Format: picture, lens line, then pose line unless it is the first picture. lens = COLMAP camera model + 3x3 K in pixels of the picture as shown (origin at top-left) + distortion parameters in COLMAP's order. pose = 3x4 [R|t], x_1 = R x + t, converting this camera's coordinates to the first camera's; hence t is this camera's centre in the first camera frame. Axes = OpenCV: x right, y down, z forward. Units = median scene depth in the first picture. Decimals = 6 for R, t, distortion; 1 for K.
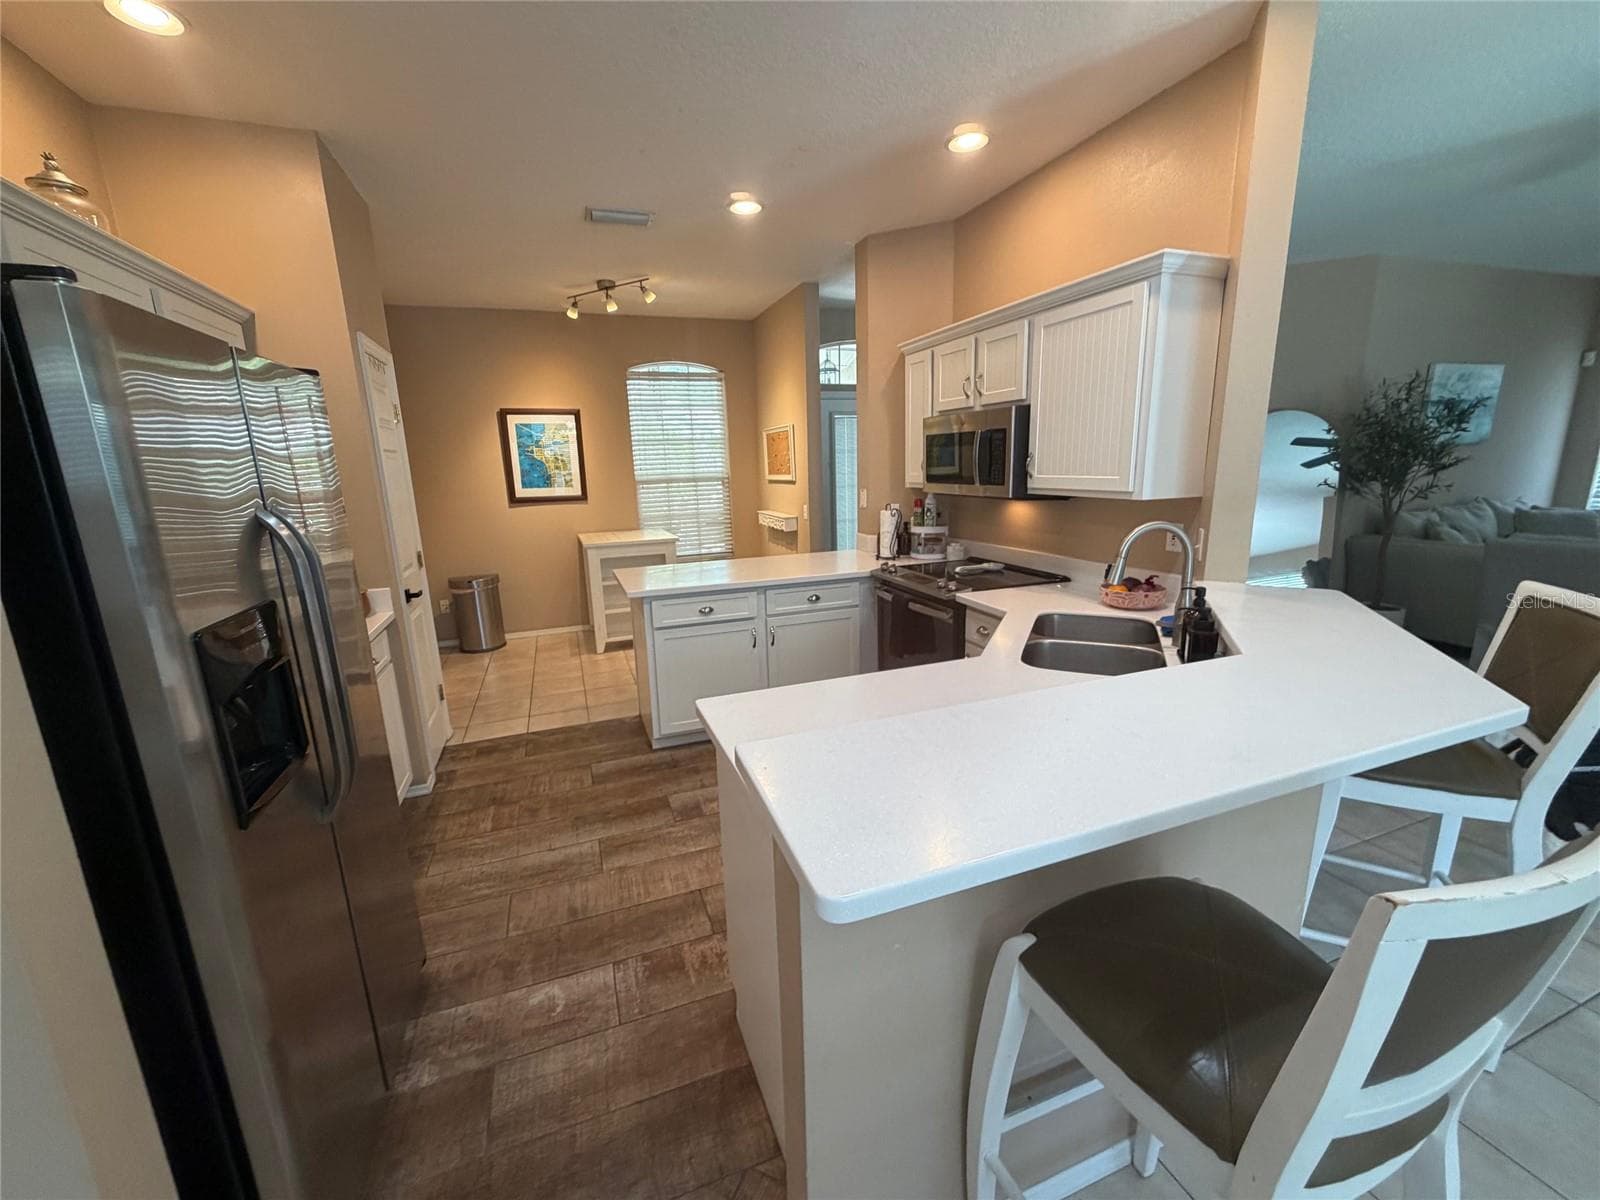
lens RADIAL K [[641.7, 0, 795.2], [0, 641.7, 607.1], [0, 0, 1]] dist [-0.000066, -0.000006]
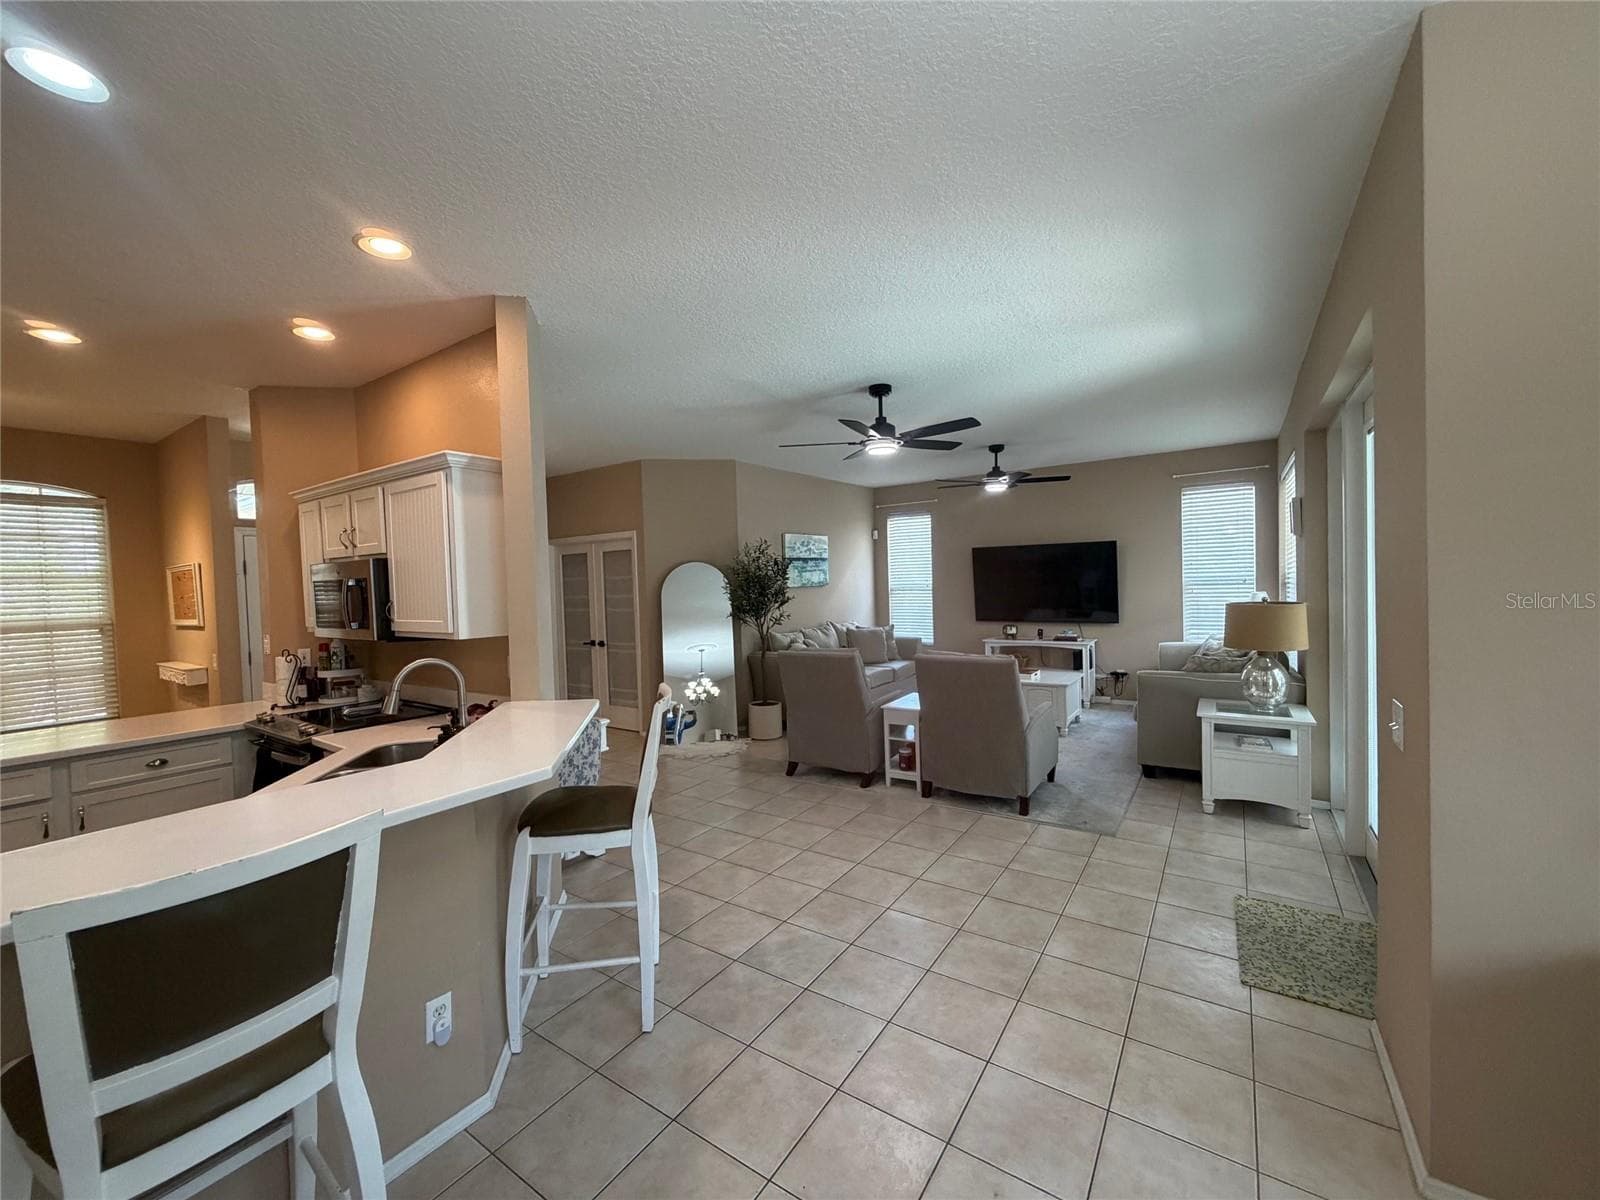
lens RADIAL K [[641.7, 0, 795.2], [0, 641.7, 607.1], [0, 0, 1]] dist [-0.000066, -0.000006]
pose [[0.815793, -0.016455, 0.578110, 0.210679], [0.132758, 0.978231, -0.159496, 0.029346], [-0.562901, 0.206864, 0.800218, -0.199541]]
